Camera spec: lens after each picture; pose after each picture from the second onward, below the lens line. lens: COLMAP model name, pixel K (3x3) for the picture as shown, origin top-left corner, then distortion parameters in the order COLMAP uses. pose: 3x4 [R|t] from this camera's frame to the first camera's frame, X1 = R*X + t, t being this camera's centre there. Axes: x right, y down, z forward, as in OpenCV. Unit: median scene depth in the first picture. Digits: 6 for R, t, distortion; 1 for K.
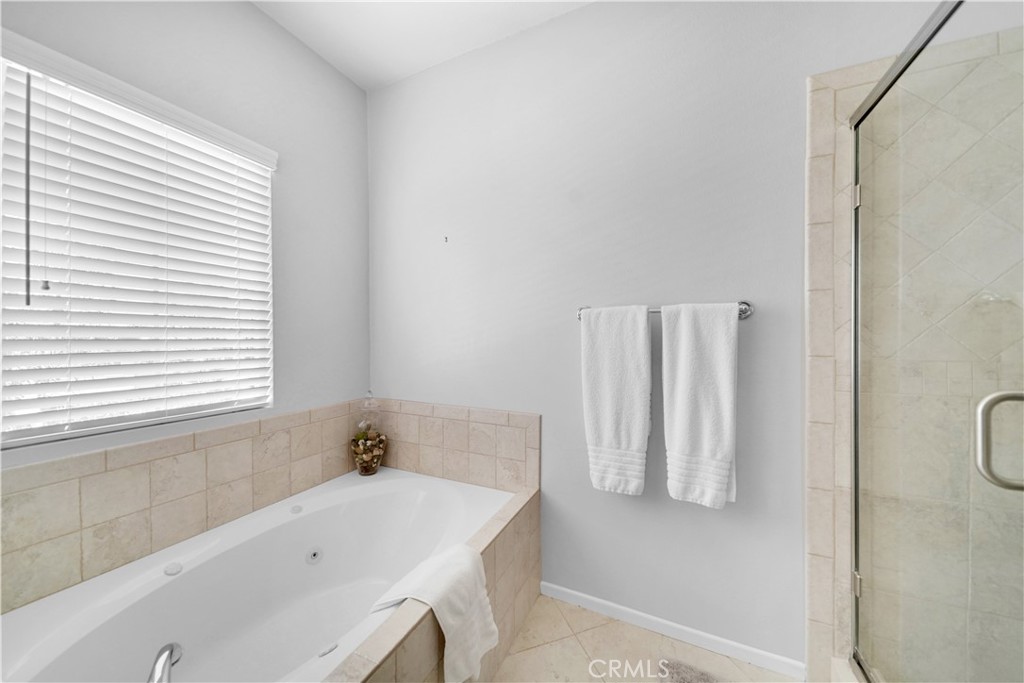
lens RADIAL K [[361.7, 0, 515.6], [0, 361.7, 343.2], [0, 0, 1]] dist [-0.001222, -0.000104]
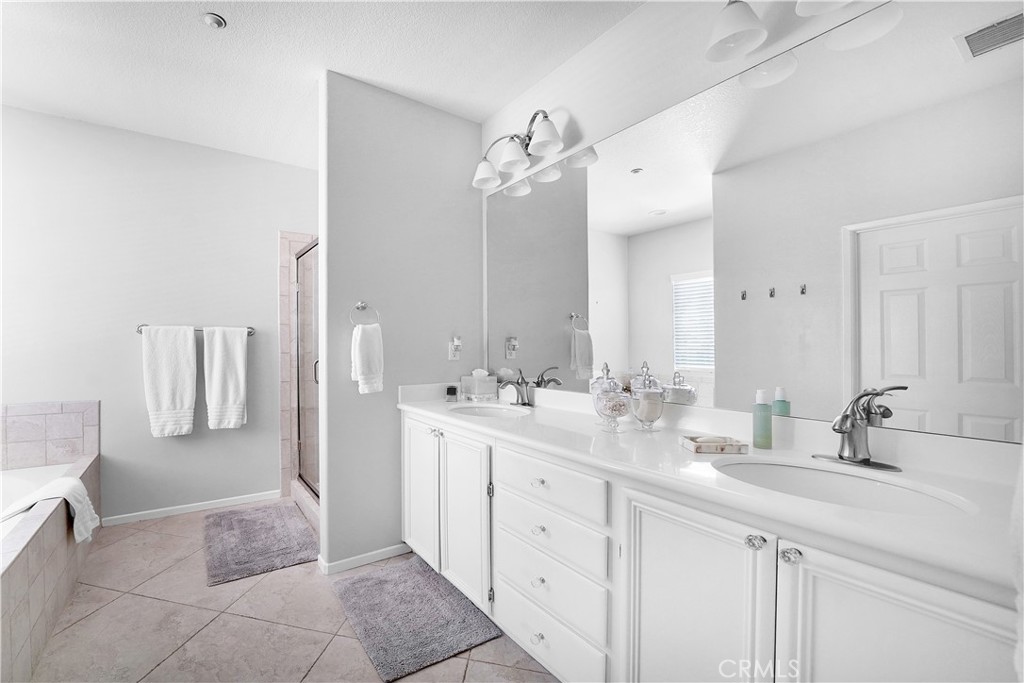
lens RADIAL K [[372.0, 0, 507.6], [0, 372.0, 344.0], [0, 0, 1]] dist [-0.001873, -0.000006]
pose [[0.413987, 0.001354, 0.910282, -0.671713], [0.010325, 0.999928, -0.006183, 0.008748], [-0.910224, 0.011958, 0.413943, -1.179558]]
